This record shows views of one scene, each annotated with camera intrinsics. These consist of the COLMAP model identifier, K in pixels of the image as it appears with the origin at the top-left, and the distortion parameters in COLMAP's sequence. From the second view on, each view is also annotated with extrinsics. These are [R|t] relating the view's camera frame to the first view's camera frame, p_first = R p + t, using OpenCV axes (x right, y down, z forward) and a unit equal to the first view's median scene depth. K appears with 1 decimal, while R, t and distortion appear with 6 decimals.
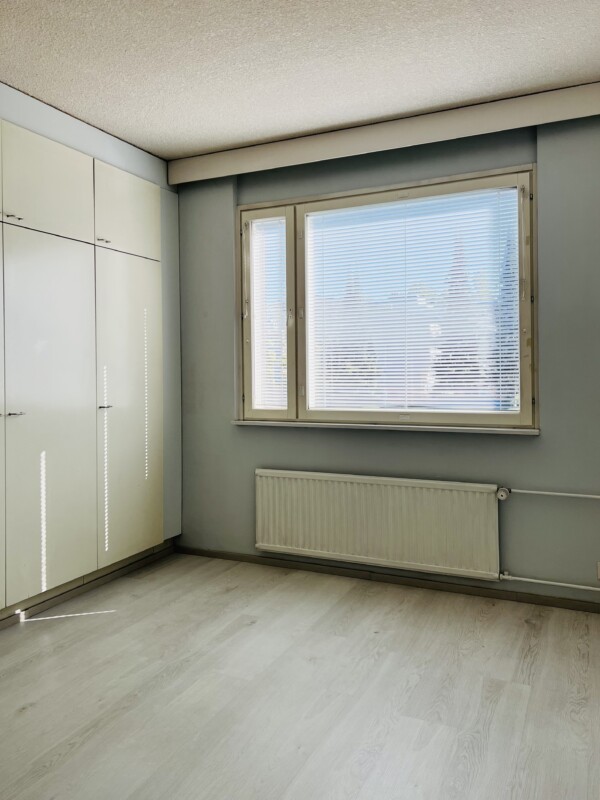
lens RADIAL K [[623.4, 0, 312.5], [0, 623.4, 365.5], [0, 0, 1]] dist [0.041107, -0.051704]
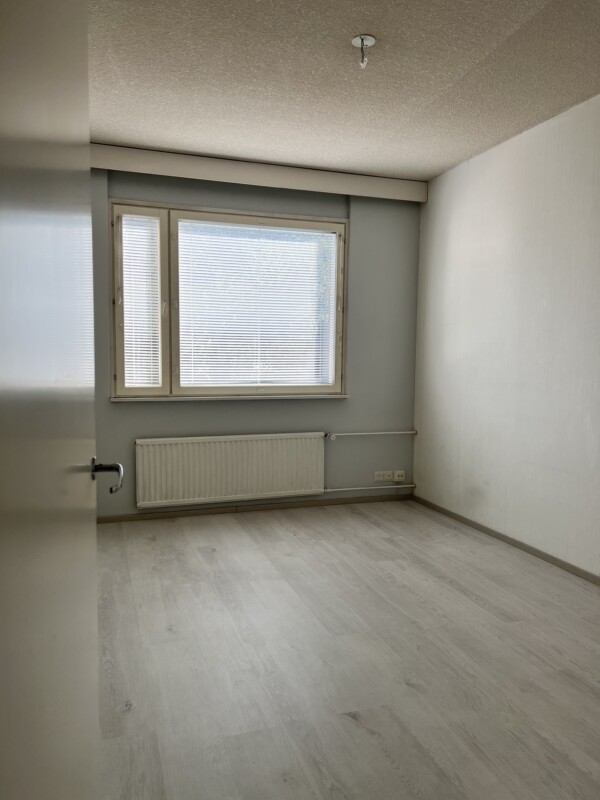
lens RADIAL K [[623.4, 0, 279.8], [0, 623.4, 402.0], [0, 0, 1]] dist [0.041107, -0.051704]
pose [[0.711390, -0.038356, 0.701750, -0.813080], [-0.023694, 0.996633, 0.078494, 0.002093], [-0.702398, -0.072467, 0.708085, 0.012951]]
